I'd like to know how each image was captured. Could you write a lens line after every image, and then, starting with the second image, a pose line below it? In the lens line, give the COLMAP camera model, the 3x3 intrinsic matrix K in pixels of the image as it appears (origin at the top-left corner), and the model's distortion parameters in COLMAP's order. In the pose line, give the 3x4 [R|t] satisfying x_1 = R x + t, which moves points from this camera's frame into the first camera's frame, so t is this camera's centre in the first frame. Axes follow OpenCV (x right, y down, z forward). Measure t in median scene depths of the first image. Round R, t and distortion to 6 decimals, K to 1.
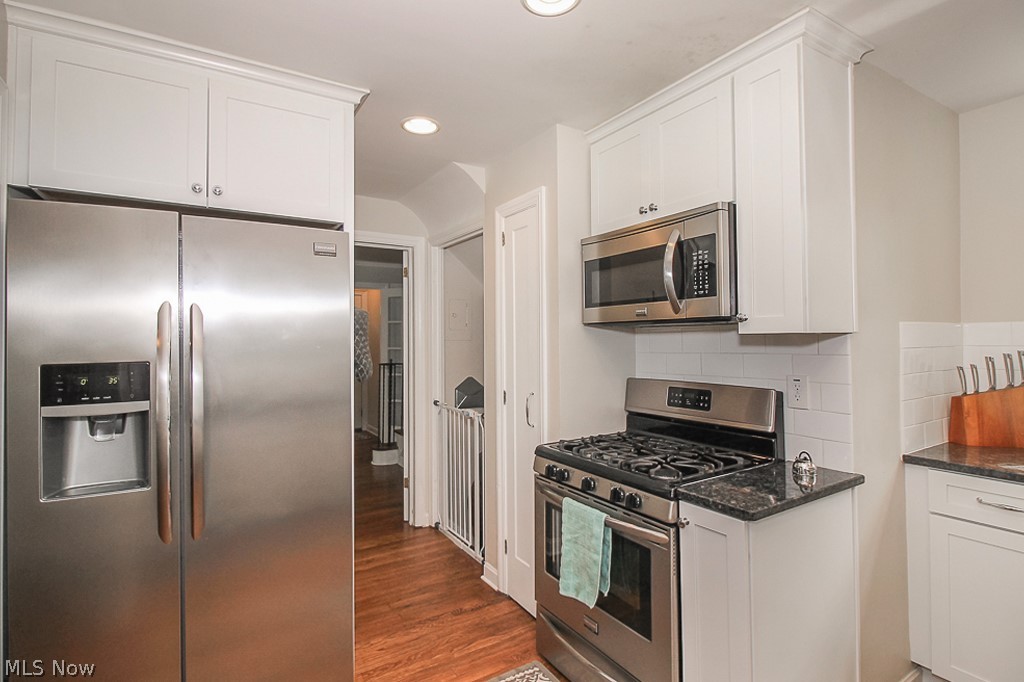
lens RADIAL K [[498.7, 0, 510.6], [0, 498.7, 340.4], [0, 0, 1]] dist [0.002337, -0.005139]
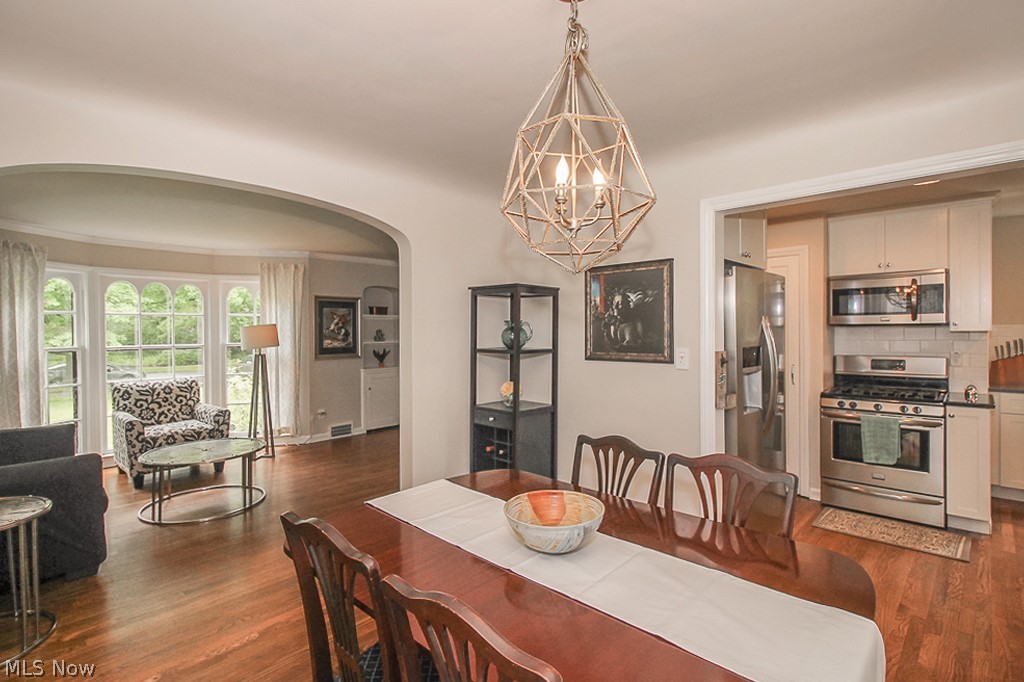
lens RADIAL K [[498.7, 0, 518.8], [0, 498.7, 333.5], [0, 0, 1]] dist [0.002337, -0.005139]
pose [[0.965233, 0.002681, 0.261376, -1.675510], [-0.002319, 0.999996, -0.001691, 0.005113], [-0.261380, 0.001026, 0.965236, -0.517754]]
